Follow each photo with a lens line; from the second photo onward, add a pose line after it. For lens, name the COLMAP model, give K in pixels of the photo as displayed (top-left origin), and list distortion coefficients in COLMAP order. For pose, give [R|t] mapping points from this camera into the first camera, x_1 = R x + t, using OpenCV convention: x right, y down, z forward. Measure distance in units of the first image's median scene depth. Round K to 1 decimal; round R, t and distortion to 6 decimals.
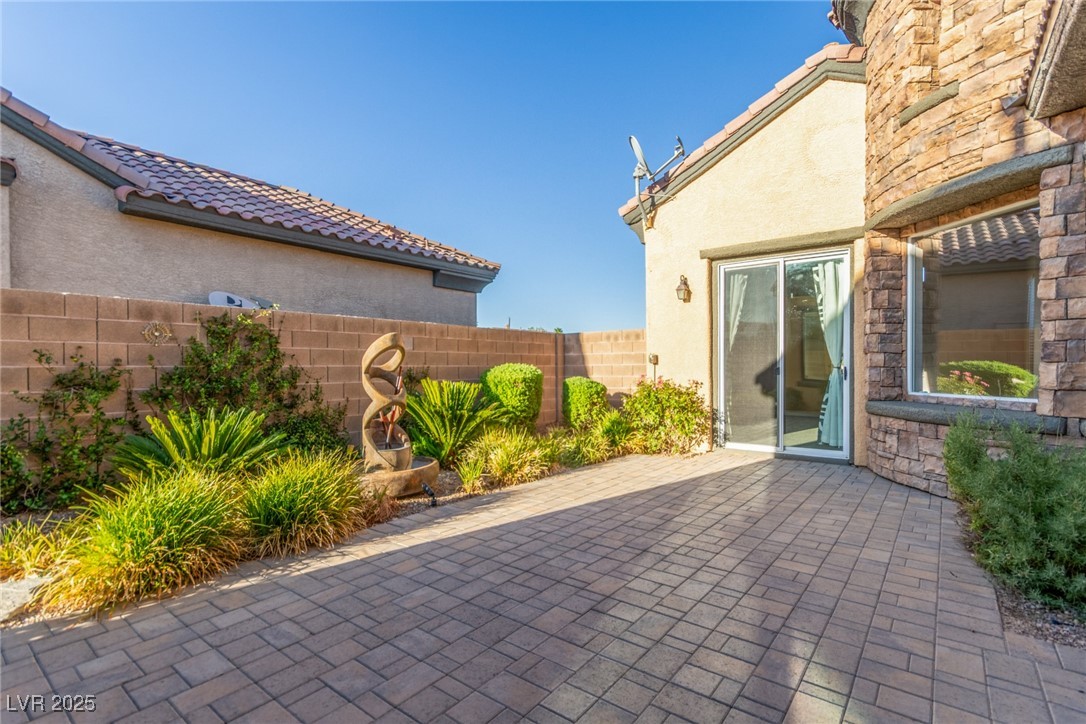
lens RADIAL K [[507.0, 0, 547.6], [0, 507.0, 373.1], [0, 0, 1]] dist [0.005787, -0.000306]
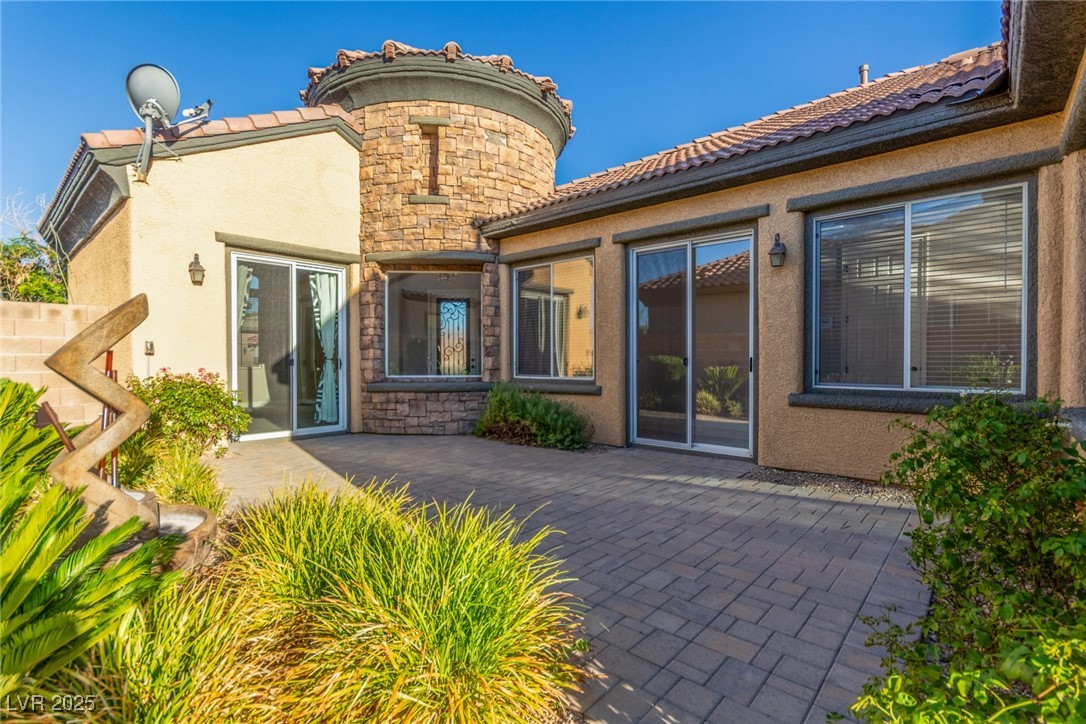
lens RADIAL K [[507.0, 0, 544.2], [0, 507.0, 364.6], [0, 0, 1]] dist [0.005787, -0.000306]
pose [[0.071688, -0.005244, 0.997413, -0.653526], [0.013145, 0.999904, 0.004312, 0.003970], [-0.997341, 0.012801, 0.071750, 0.388509]]
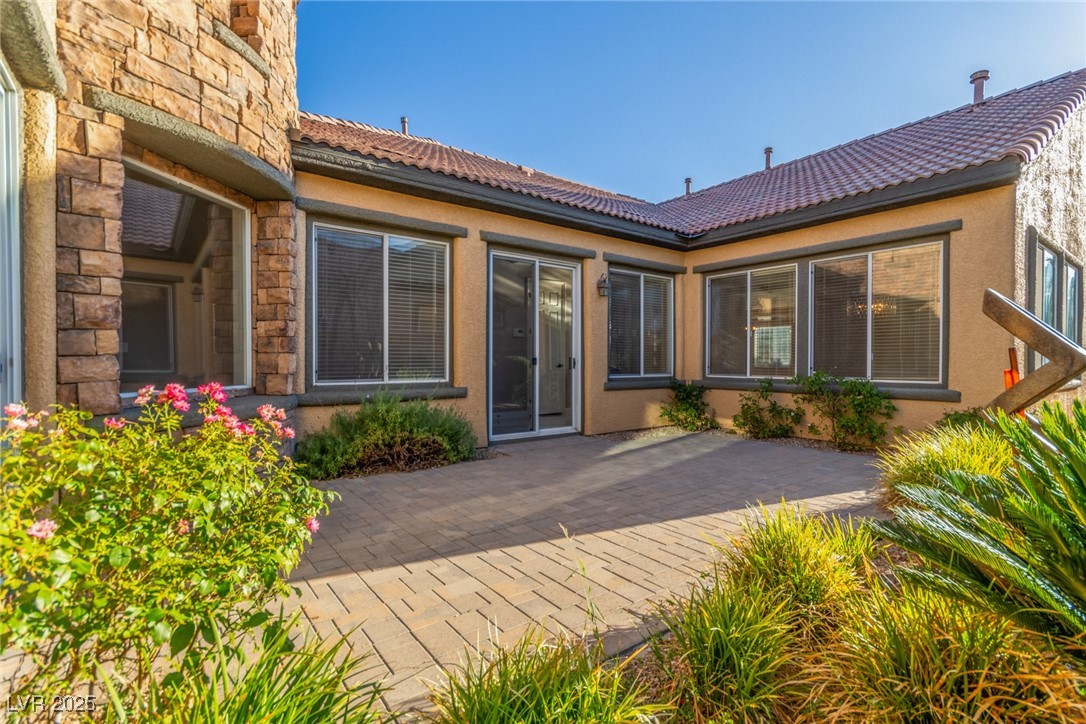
lens RADIAL K [[507.0, 0, 541.0], [0, 507.0, 356.3], [0, 0, 1]] dist [0.005787, -0.000306]
pose [[-0.962798, 0.002004, 0.270215, 0.030116], [0.003468, 0.999982, 0.004939, -0.010352], [-0.270201, 0.005692, -0.962787, 1.290909]]
